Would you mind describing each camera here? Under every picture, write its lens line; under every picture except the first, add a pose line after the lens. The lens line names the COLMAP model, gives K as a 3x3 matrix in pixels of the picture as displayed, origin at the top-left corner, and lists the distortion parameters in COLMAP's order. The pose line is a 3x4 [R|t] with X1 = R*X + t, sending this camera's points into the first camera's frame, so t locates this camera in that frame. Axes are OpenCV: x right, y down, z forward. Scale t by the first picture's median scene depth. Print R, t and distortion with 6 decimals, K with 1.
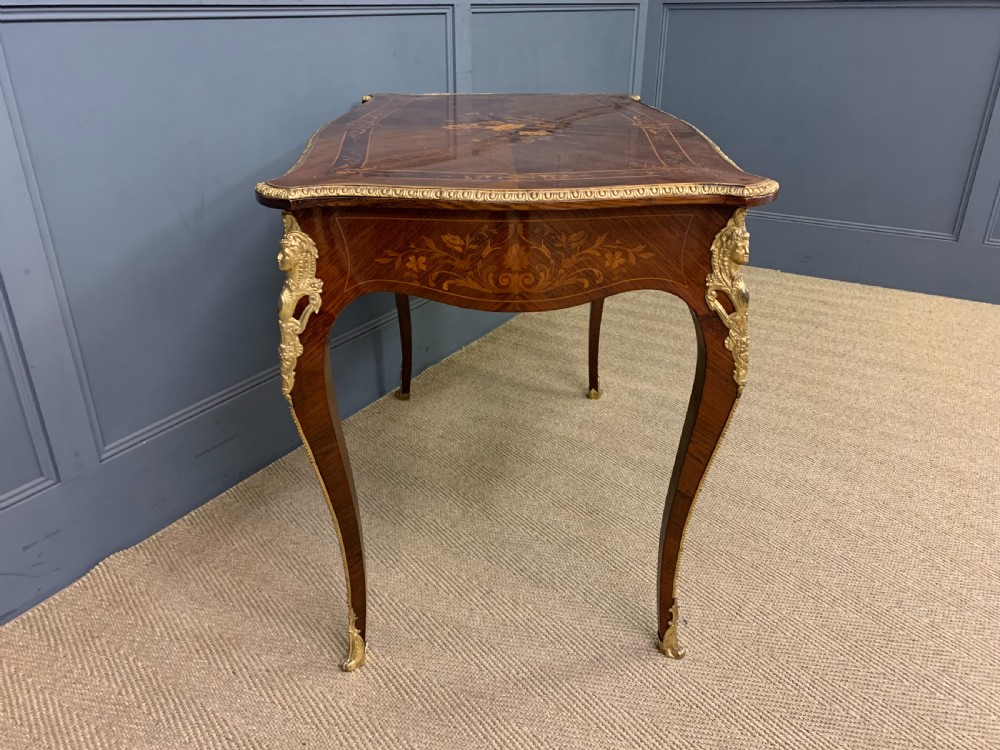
lens RADIAL K [[771.1, 0, 502.0], [0, 771.1, 378.3], [0, 0, 1]] dist [0.074319, -0.126694]
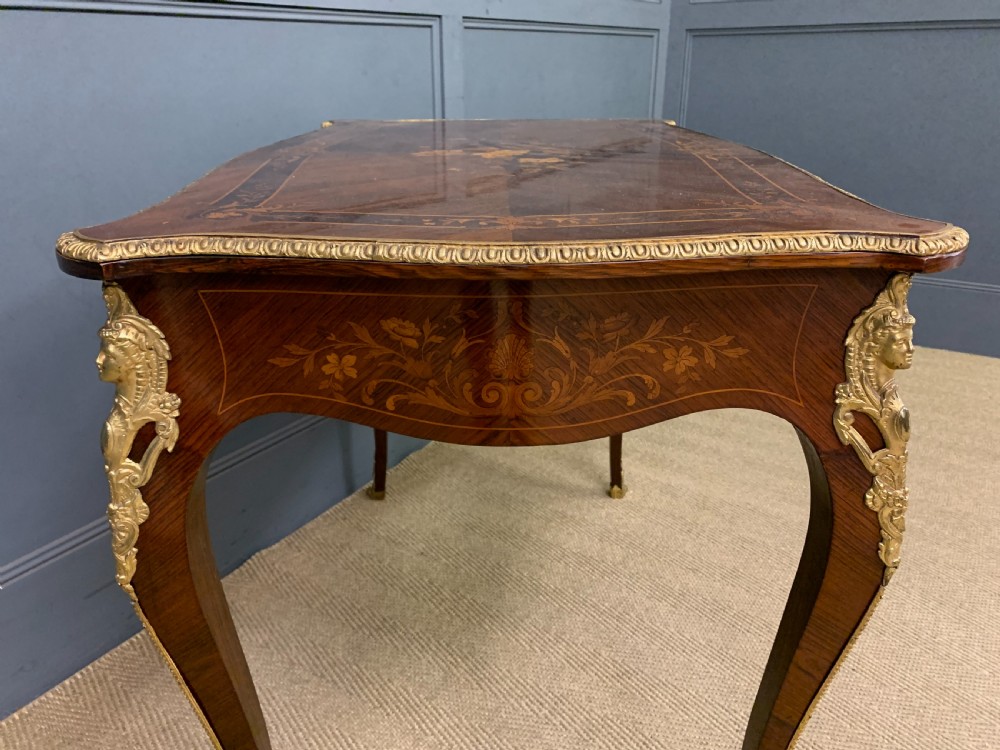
lens RADIAL K [[773.2, 0, 504.4], [0, 773.2, 382.0], [0, 0, 1]] dist [0.008918, -0.004818]
pose [[0.999986, -0.001247, -0.005103, 0.016204], [0.000978, 0.998622, -0.052474, -0.106076], [0.005162, 0.052468, 0.998609, 0.417461]]
